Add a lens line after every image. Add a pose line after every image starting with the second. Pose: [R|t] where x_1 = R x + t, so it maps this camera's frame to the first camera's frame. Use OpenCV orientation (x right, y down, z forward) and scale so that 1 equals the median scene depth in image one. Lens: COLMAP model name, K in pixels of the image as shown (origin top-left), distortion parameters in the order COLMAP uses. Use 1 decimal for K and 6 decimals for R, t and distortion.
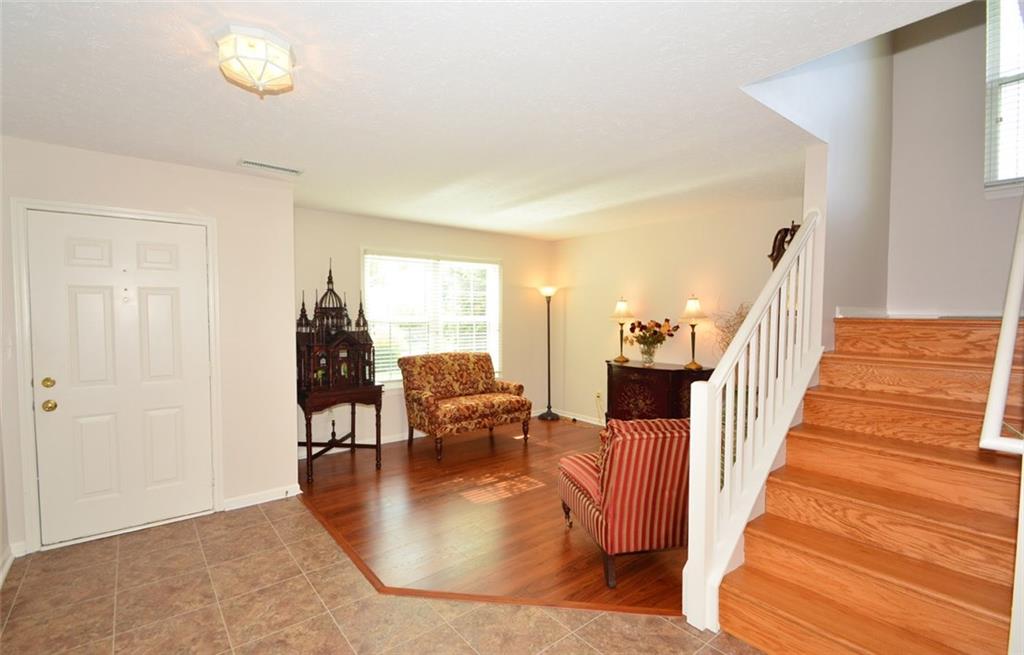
lens RADIAL K [[459.9, 0, 507.3], [0, 459.9, 331.8], [0, 0, 1]] dist [-0.038797, -0.000103]
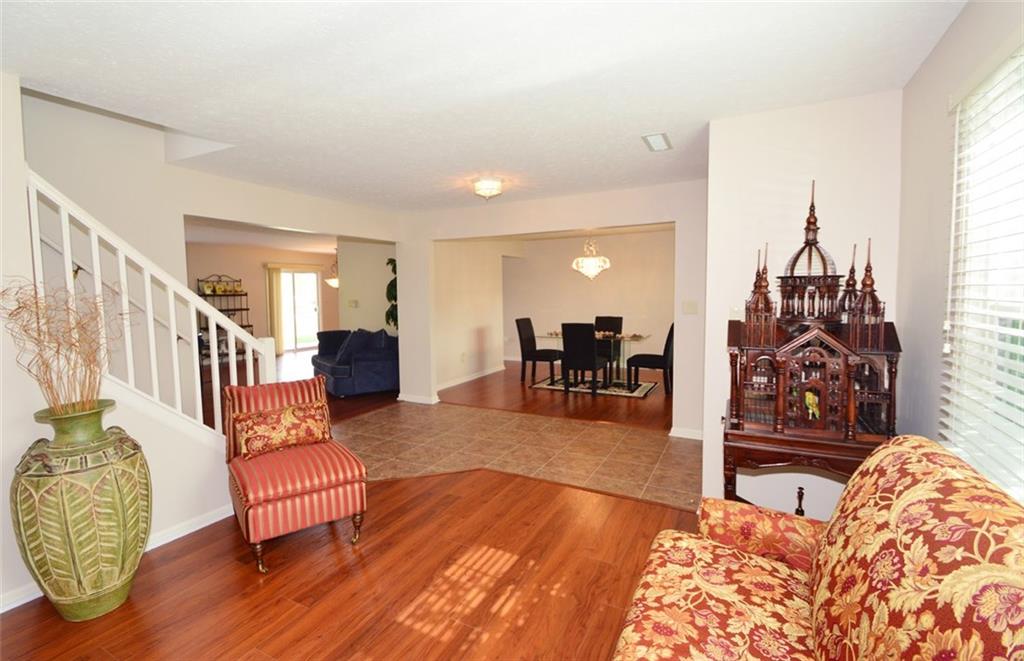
lens RADIAL K [[464.3, 0, 505.4], [0, 464.3, 325.4], [0, 0, 1]] dist [-0.001013, -0.000349]
pose [[-0.915887, 0.037215, -0.399707, 0.132348], [-0.006768, 0.994121, 0.108066, -0.046204], [0.401378, 0.101681, -0.910251, 1.179000]]
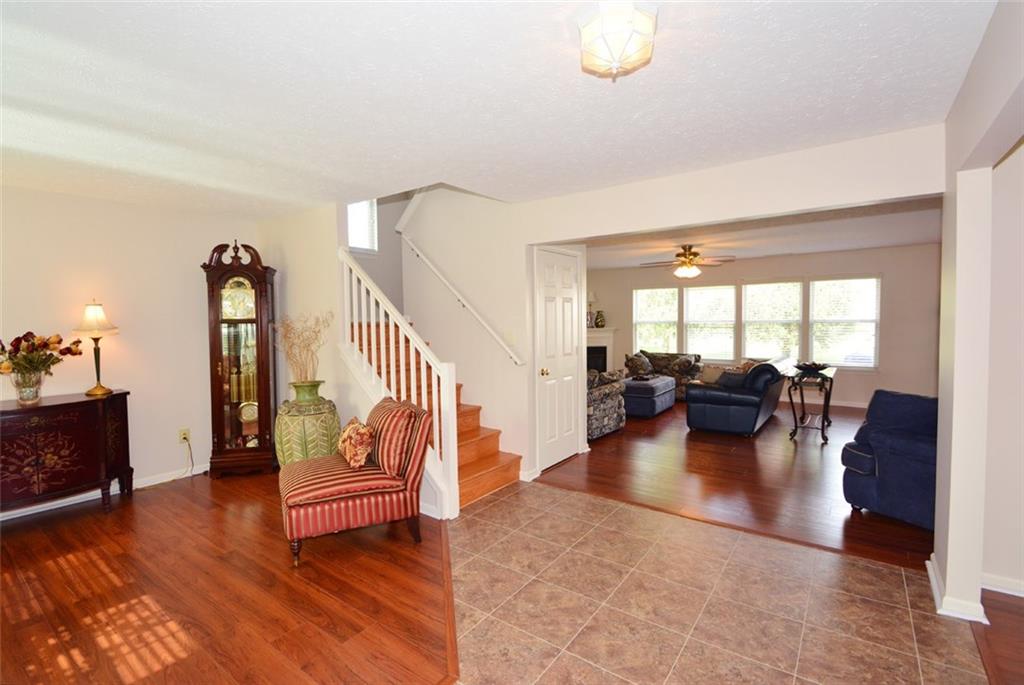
lens RADIAL K [[462.4, 0, 487.4], [0, 462.4, 338.9], [0, 0, 1]] dist [-0.002117, -0.010469]
pose [[-0.250244, -0.038149, 0.967431, -0.497419], [0.045209, 0.997673, 0.051035, -0.022805], [-0.967127, 0.056508, -0.247937, 0.535536]]
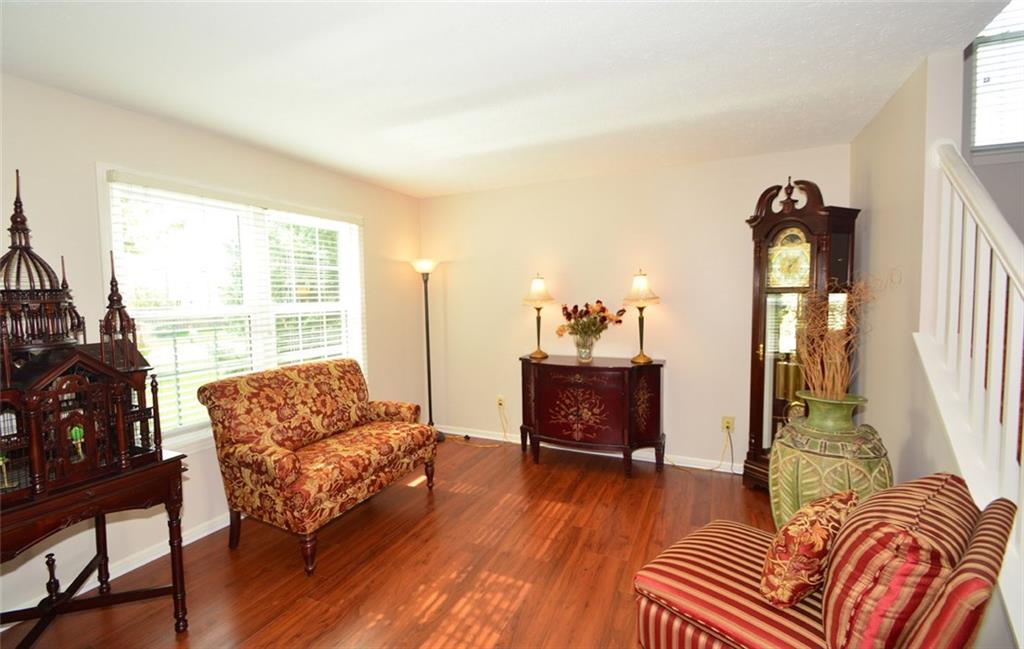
lens RADIAL K [[453.5, 0, 504.1], [0, 453.5, 321.3], [0, 0, 1]] dist [0.001285, -0.011053]
pose [[0.895998, -0.040721, 0.442187, -0.153447], [0.033781, 0.999151, 0.023561, -0.017851], [-0.442772, -0.006173, 0.896613, 0.385181]]
